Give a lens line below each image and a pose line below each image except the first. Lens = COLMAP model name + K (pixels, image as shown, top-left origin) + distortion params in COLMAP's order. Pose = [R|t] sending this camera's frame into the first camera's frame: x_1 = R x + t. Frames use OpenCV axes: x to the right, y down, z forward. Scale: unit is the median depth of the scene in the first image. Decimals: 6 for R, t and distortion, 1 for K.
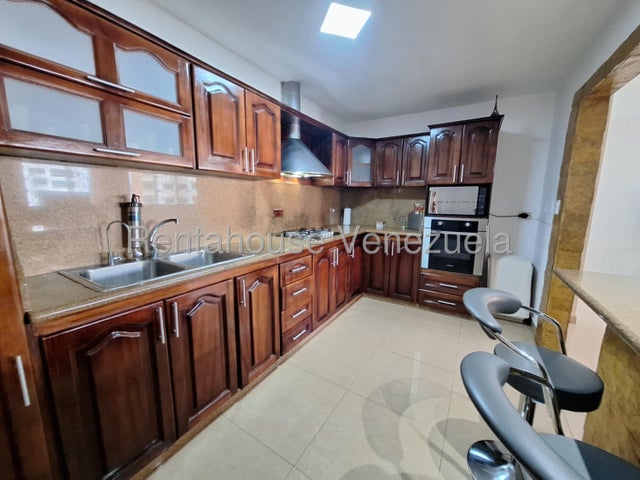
lens RADIAL K [[250.7, 0, 319.0], [0, 250.7, 239.7], [0, 0, 1]] dist [0.001683, -0.001729]
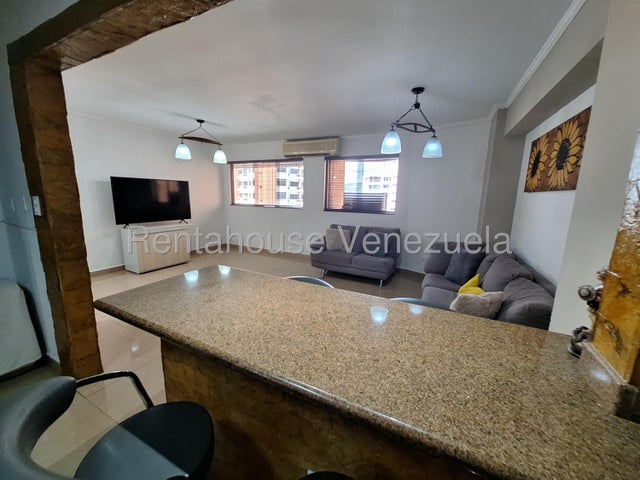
lens RADIAL K [[250.7, 0, 317.8], [0, 250.7, 238.8], [0, 0, 1]] dist [0.001683, -0.001729]
pose [[-0.091778, -0.186786, 0.978104, 0.123576], [0.134452, 0.970930, 0.198032, -0.062716], [-0.986661, 0.149683, -0.063996, 0.219510]]
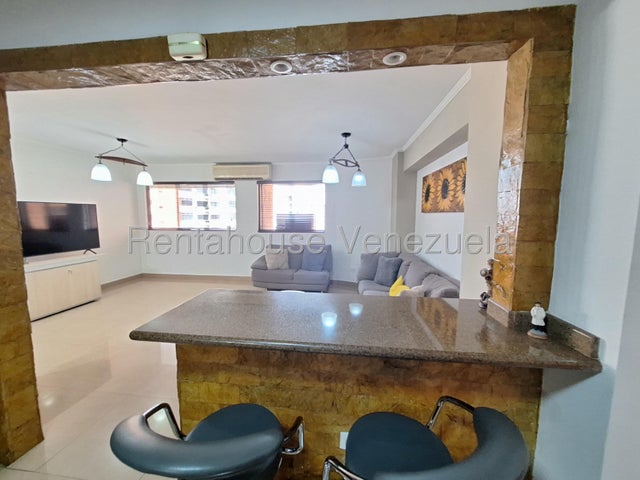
lens RADIAL K [[250.7, 0, 318.4], [0, 250.7, 238.0], [0, 0, 1]] dist [0.001683, -0.001729]
pose [[-0.426598, -0.097701, 0.899149, 0.043551], [0.135108, 0.976109, 0.170165, -0.114104], [-0.894293, 0.194075, -0.403206, 0.420120]]
